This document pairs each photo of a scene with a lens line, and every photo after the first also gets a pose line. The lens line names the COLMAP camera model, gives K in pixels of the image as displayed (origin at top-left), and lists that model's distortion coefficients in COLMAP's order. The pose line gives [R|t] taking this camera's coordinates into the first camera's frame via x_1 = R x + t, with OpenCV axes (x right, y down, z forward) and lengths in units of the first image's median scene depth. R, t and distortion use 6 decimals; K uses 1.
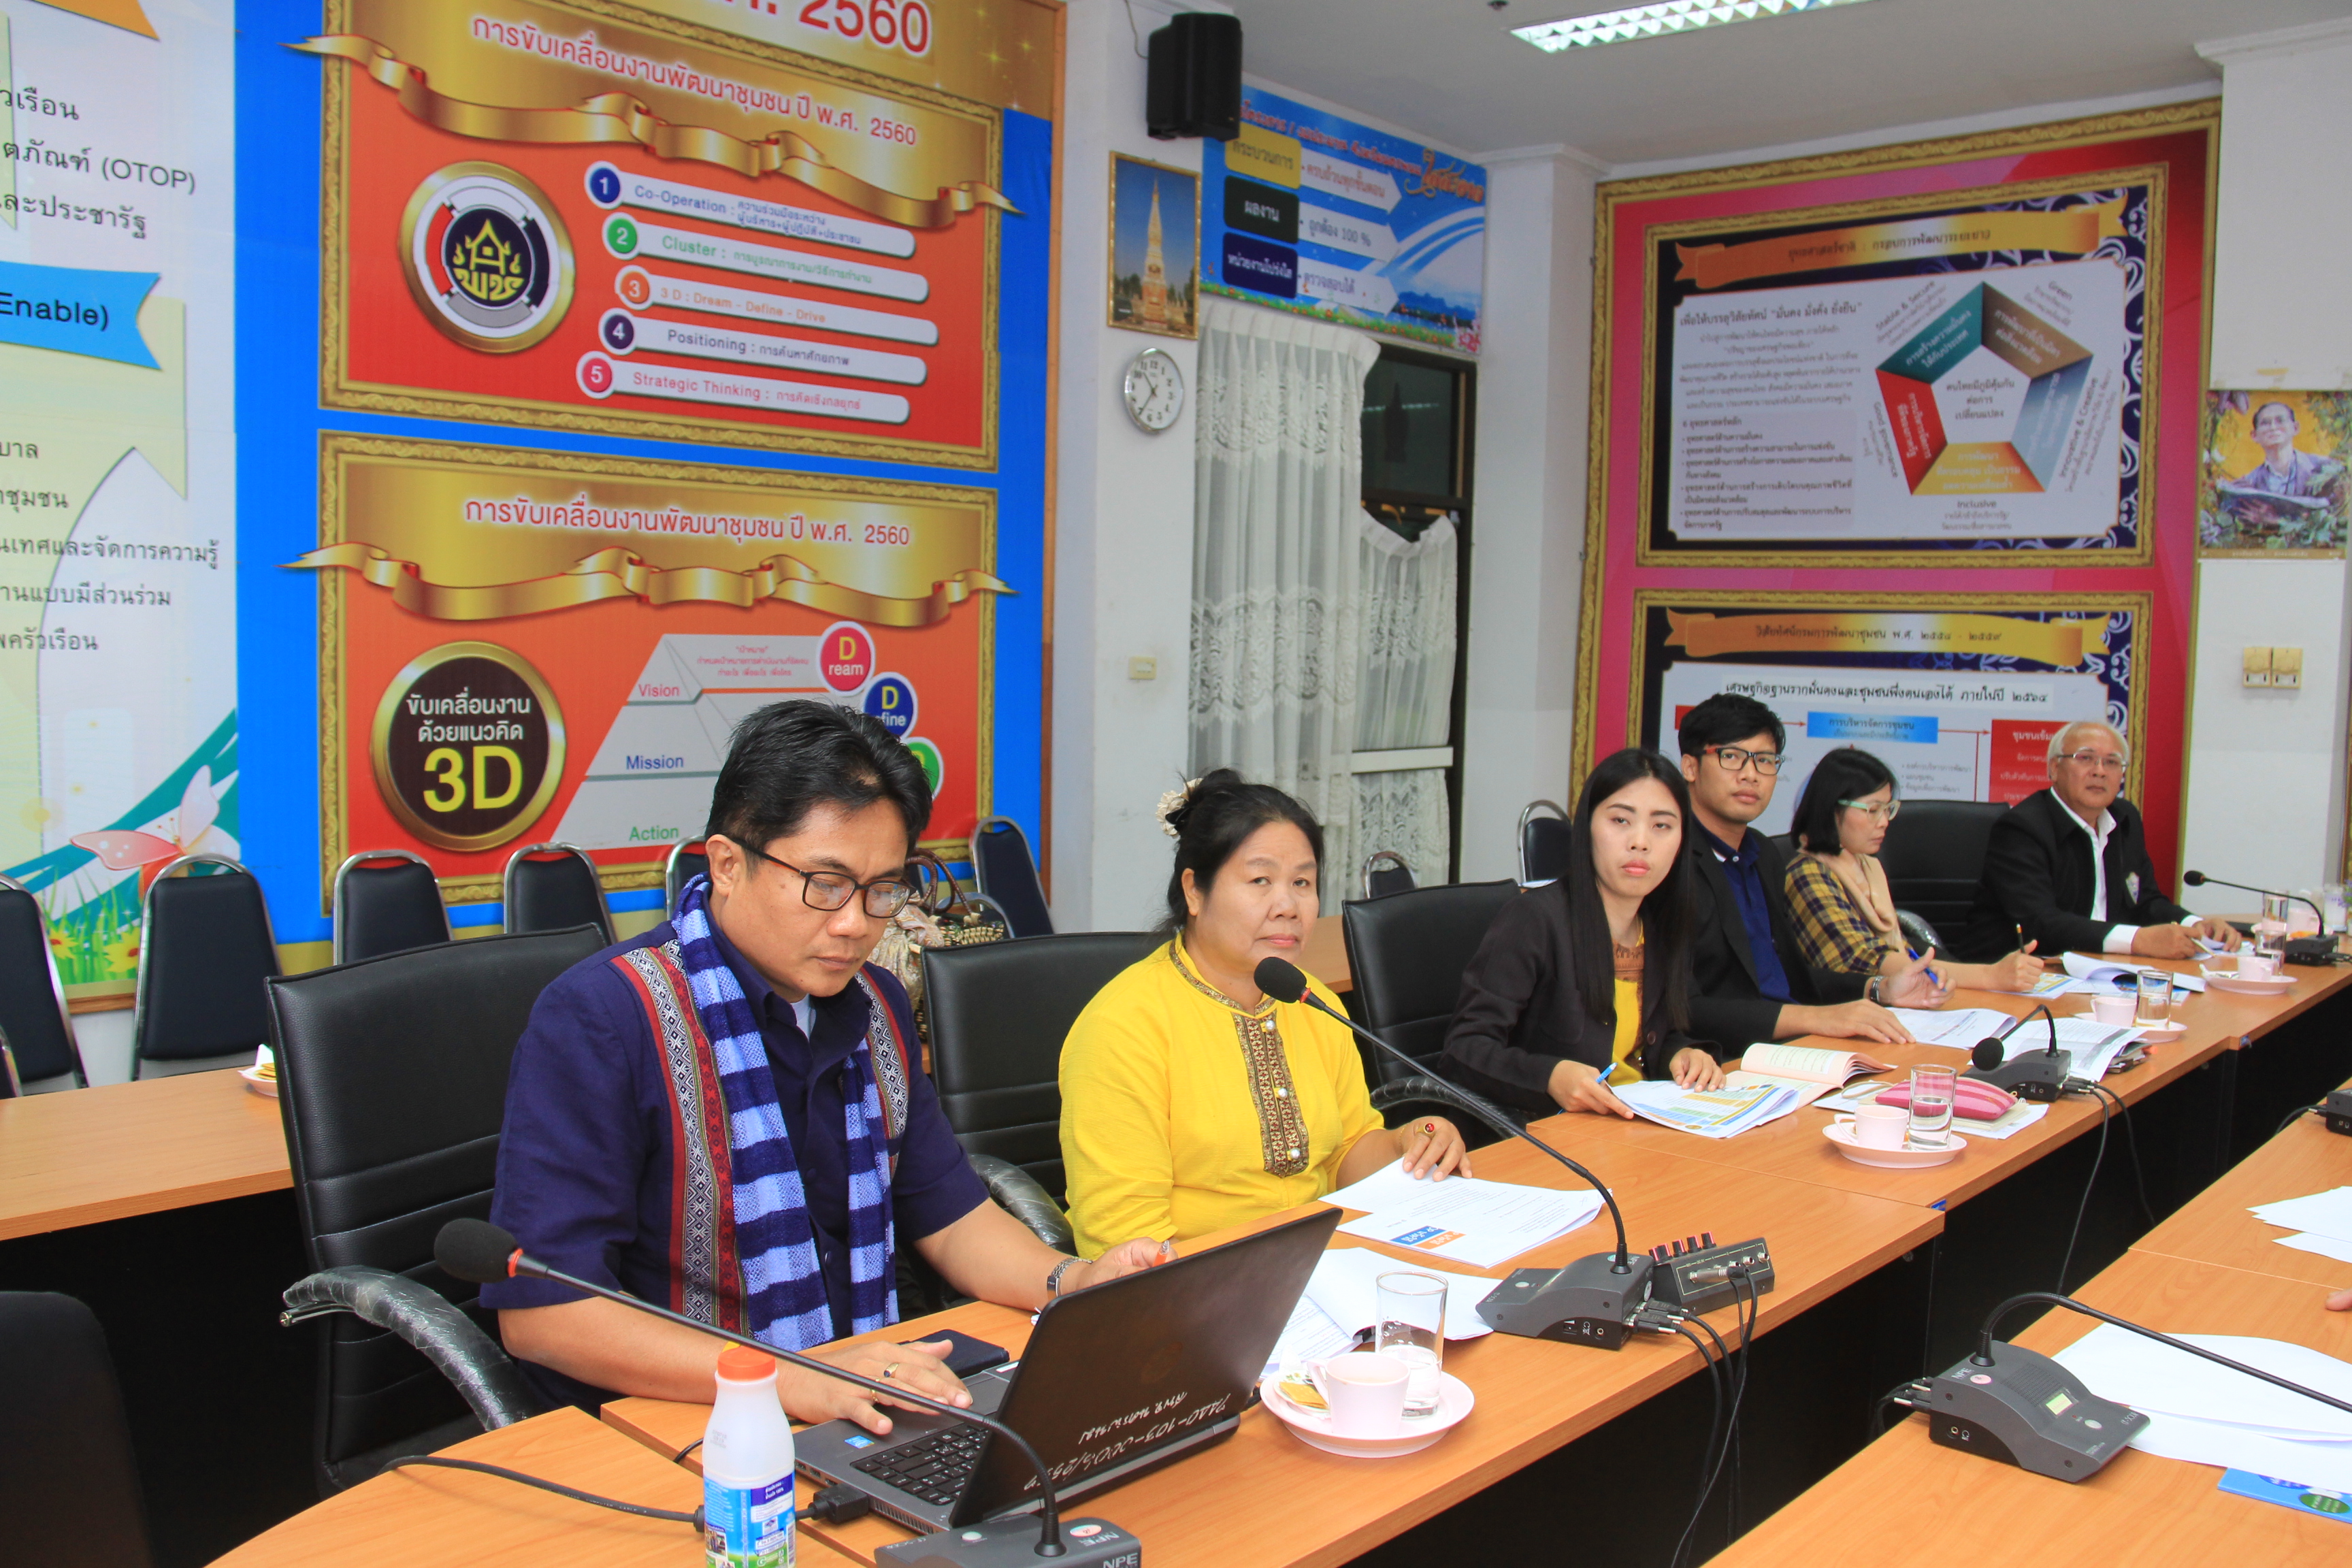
lens RADIAL K [[1981.5, 0, 1186.4], [0, 1981.5, 797.9], [0, 0, 1]] dist [-0.187824, 0.165935]
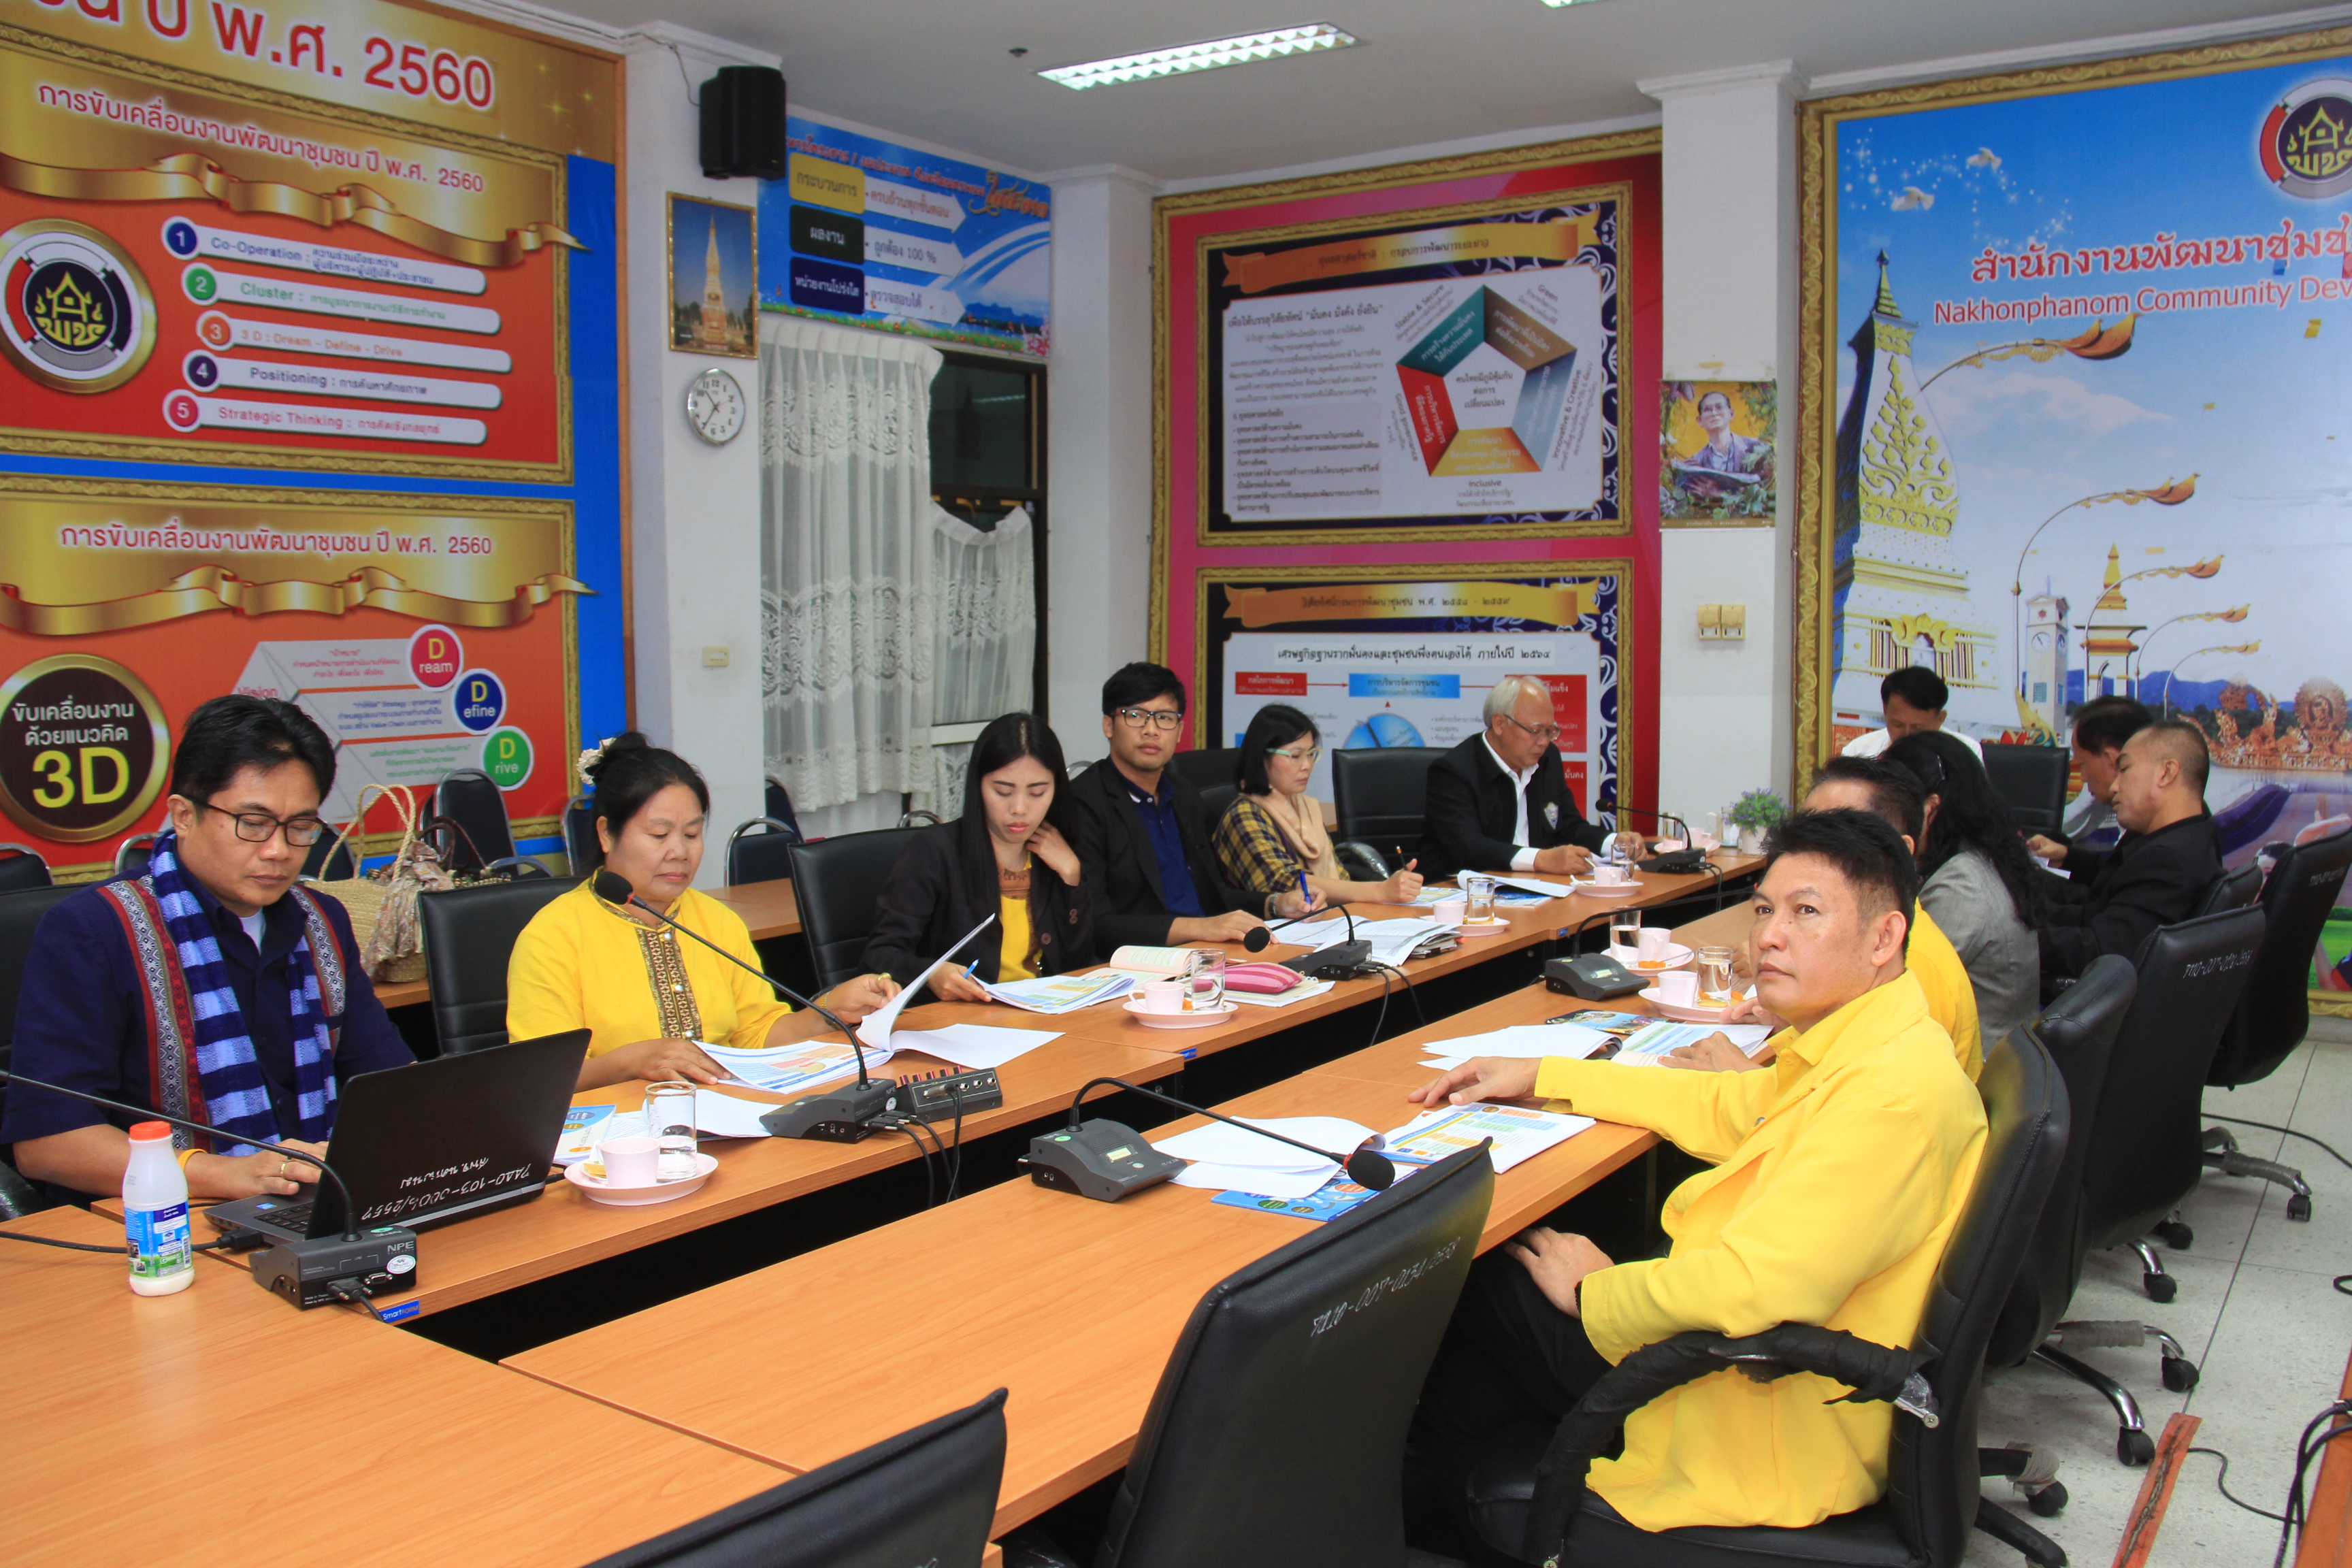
lens RADIAL K [[1991.8, 0, 1186.0], [0, 1991.8, 802.1], [0, 0, 1]] dist [-0.185821, 0.177709]
pose [[0.989984, -0.039957, 0.135404, 0.100413], [0.038133, 0.999144, 0.016041, 0.009967], [-0.135929, -0.010717, 0.990661, -0.156487]]
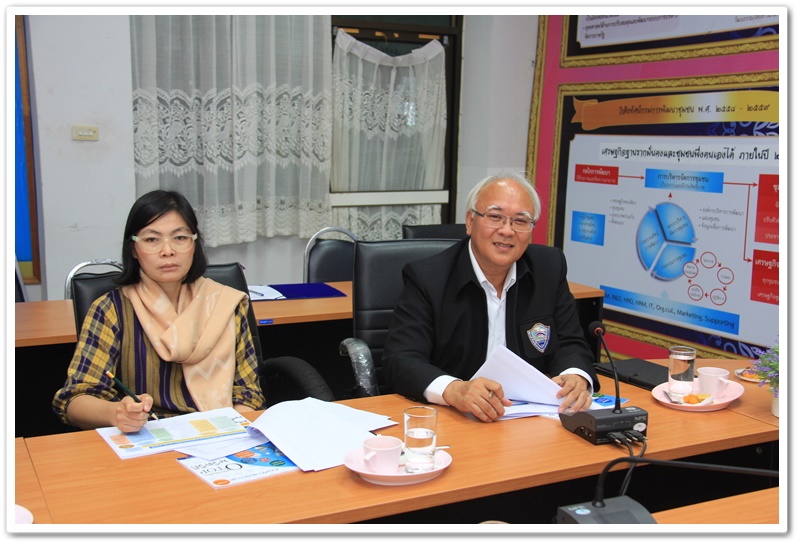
lens RADIAL K [[939.5, 0, 401.9], [0, 939.5, 291.7], [0, 0, 1]] dist [-0.051456, 0.442187]
pose [[0.939962, 0.055276, -0.336772, 0.545293], [-0.028306, 0.996023, 0.084476, -0.012436], [0.340102, -0.069871, 0.937789, 0.440184]]
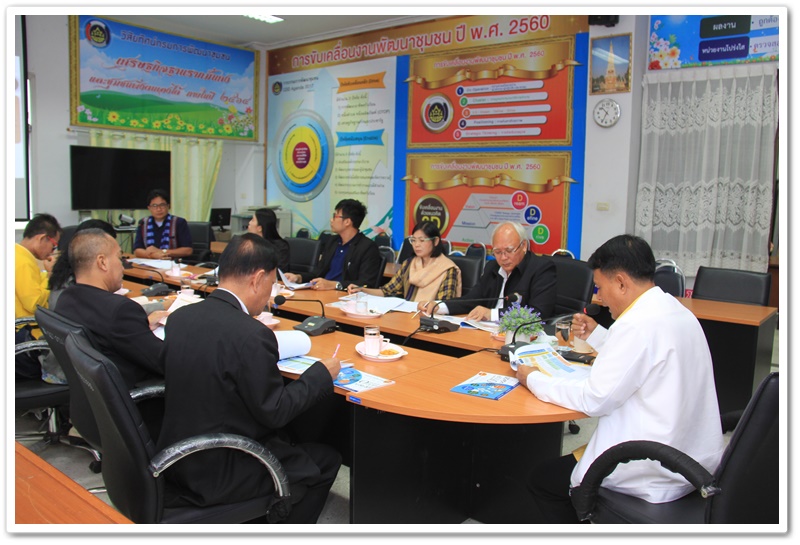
lens RADIAL K [[645.4, 0, 404.9], [0, 645.4, 271.4], [0, 0, 1]] dist [-0.175272, 0.160738]
pose [[0.048831, 0.095142, -0.994265, 1.079043], [-0.107978, 0.990122, 0.089442, -0.024599], [0.992953, 0.102992, 0.058622, 0.762755]]
